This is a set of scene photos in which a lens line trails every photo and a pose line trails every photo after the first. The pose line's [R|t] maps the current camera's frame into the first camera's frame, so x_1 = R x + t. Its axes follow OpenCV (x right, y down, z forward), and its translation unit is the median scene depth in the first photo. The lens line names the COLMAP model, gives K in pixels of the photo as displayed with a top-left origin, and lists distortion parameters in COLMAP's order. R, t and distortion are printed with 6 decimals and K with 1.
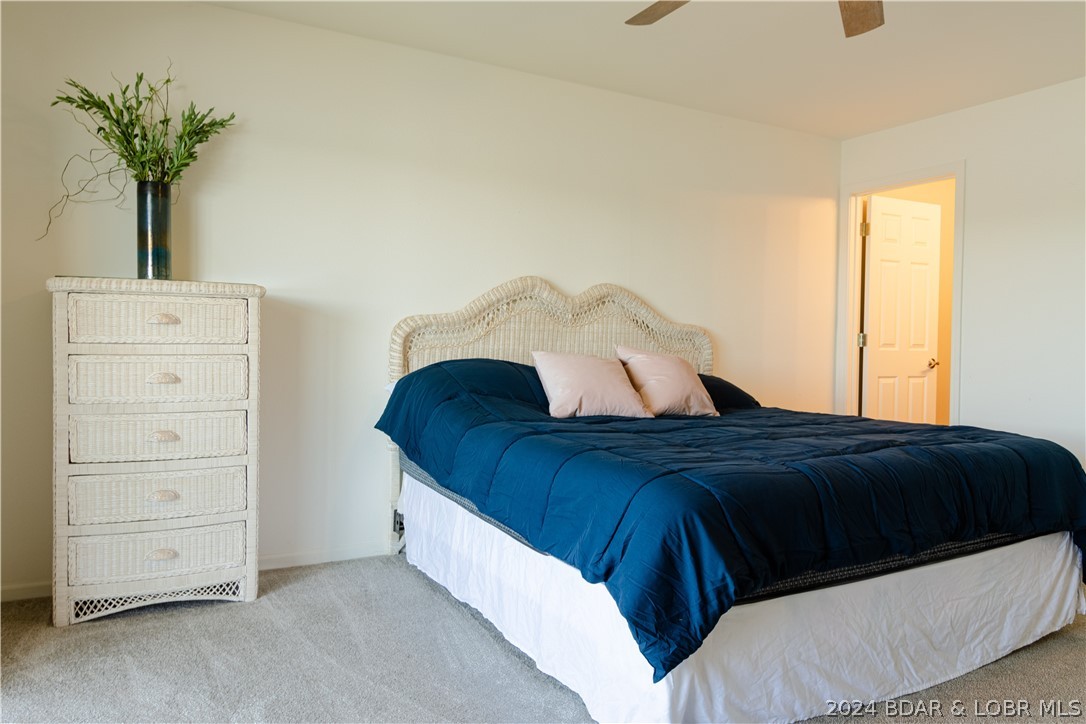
lens RADIAL K [[754.4, 0, 543.0], [0, 754.4, 362.0], [0, 0, 1]] dist [0.002996, 0.002443]
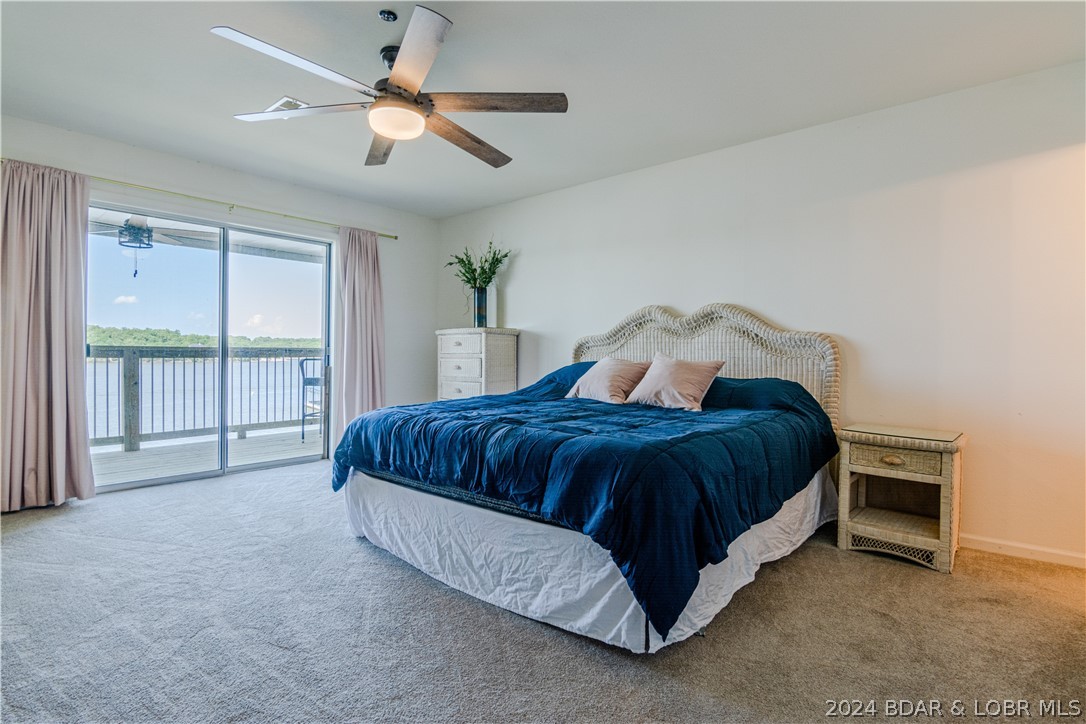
lens RADIAL K [[531.0, 0, 538.4], [0, 531.0, 358.2], [0, 0, 1]] dist [-0.000535, -0.007743]
pose [[0.327958, -0.004710, -0.944681, 1.176576], [-0.023440, 0.999639, -0.013121, 0.007316], [0.944401, 0.026447, 0.327729, 0.634472]]
